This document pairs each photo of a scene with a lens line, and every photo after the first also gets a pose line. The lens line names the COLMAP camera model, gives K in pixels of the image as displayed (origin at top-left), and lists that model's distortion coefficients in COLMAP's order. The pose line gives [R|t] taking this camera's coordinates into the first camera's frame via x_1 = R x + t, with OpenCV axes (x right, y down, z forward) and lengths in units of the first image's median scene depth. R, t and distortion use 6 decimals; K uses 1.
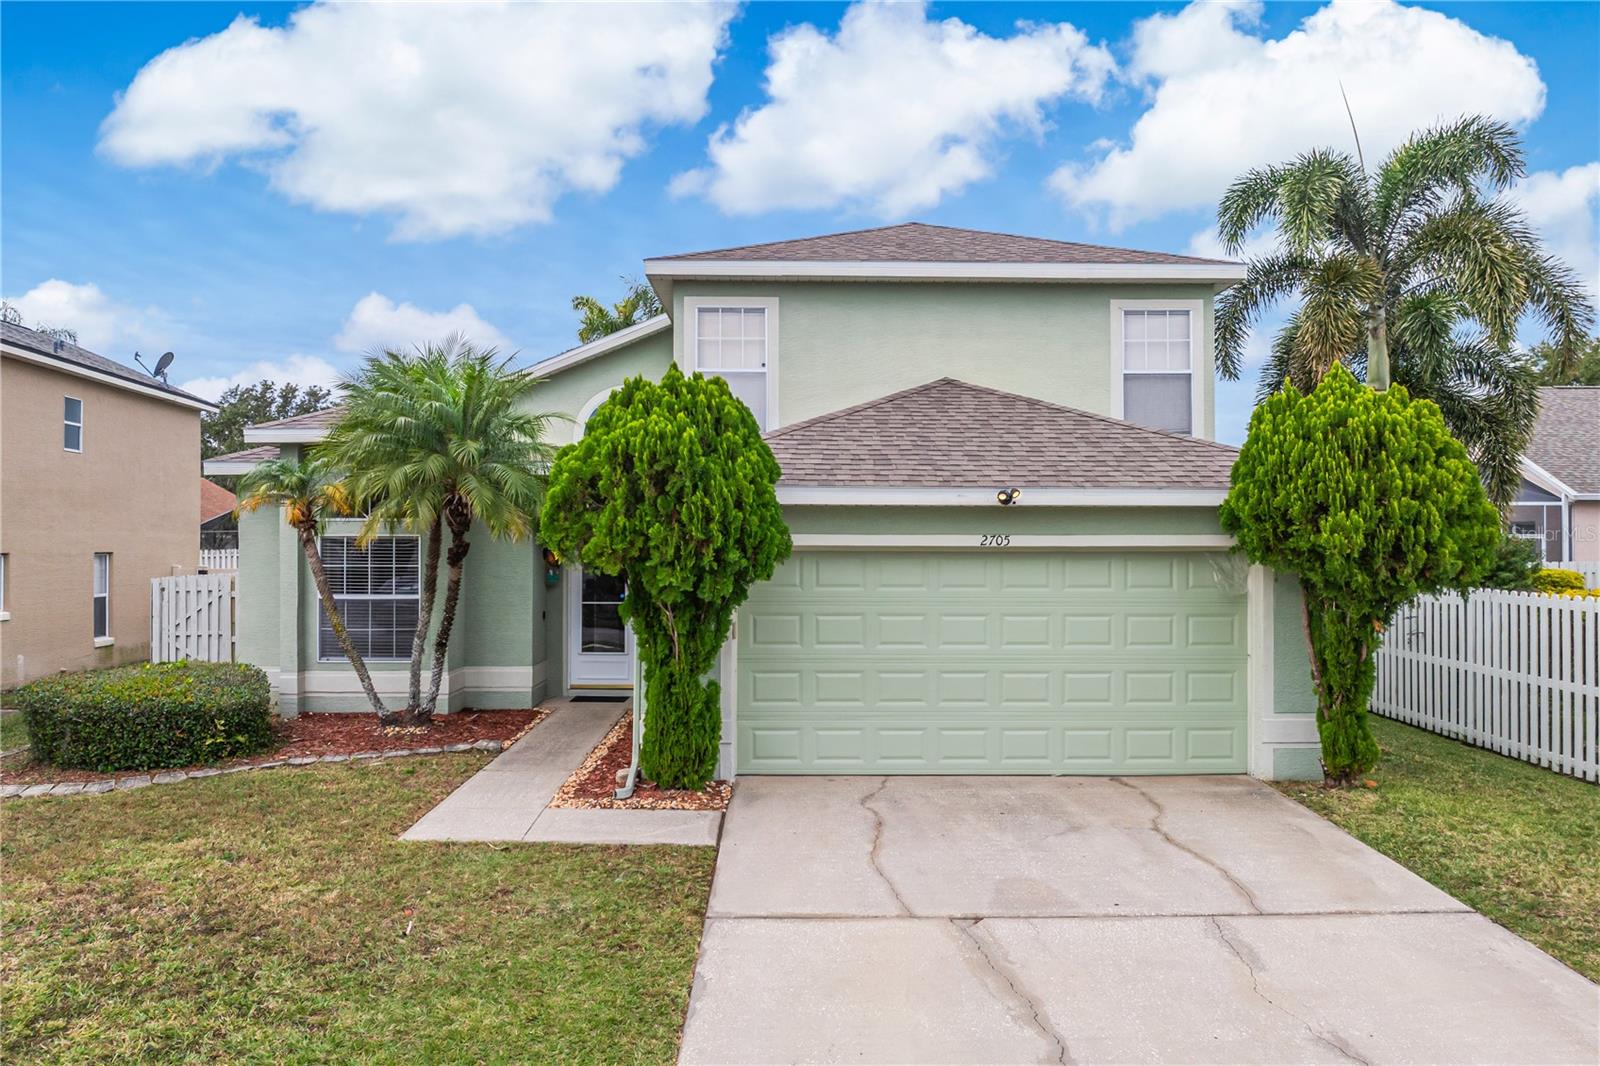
lens RADIAL K [[1136.7, 0, 795.4], [0, 1136.7, 535.0], [0, 0, 1]] dist [-0.025817, -0.001925]
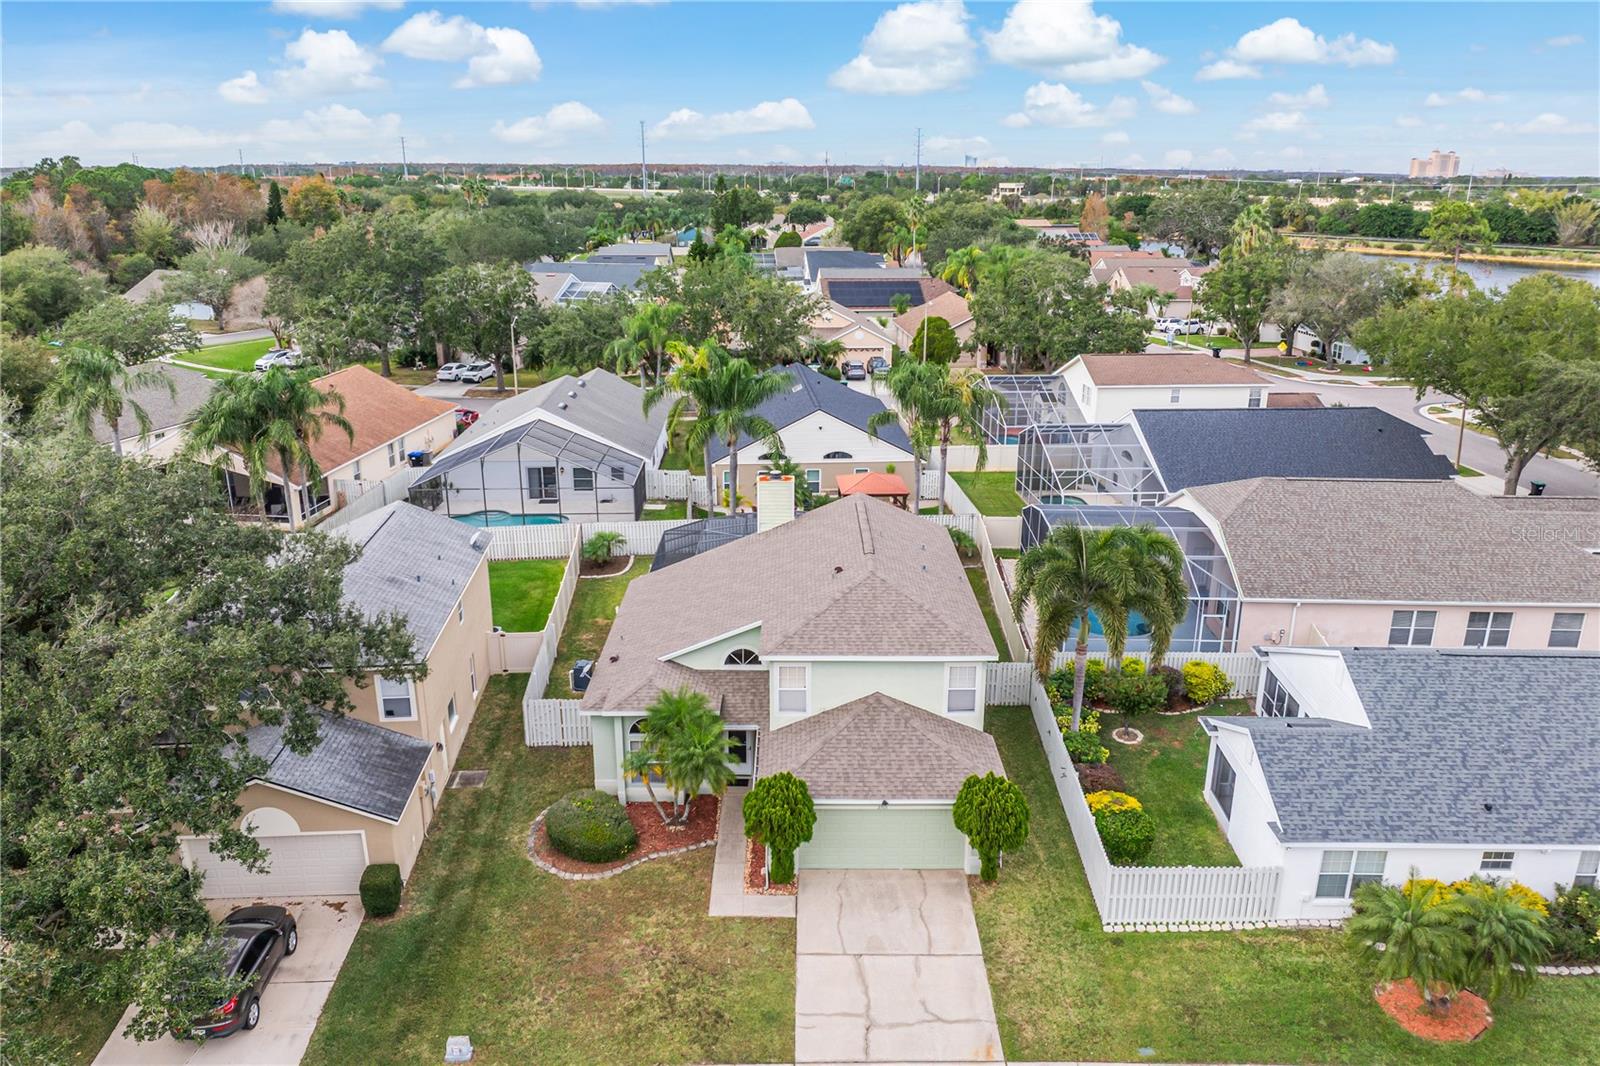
lens RADIAL K [[1136.7, 0, 802.1], [0, 1136.7, 532.6], [0, 0, 1]] dist [-0.025817, -0.001925]
pose [[0.999938, 0.005133, -0.009845, -0.023945], [-0.001702, 0.947106, 0.320917, -2.460255], [0.010972, -0.320880, 0.947056, -2.445723]]
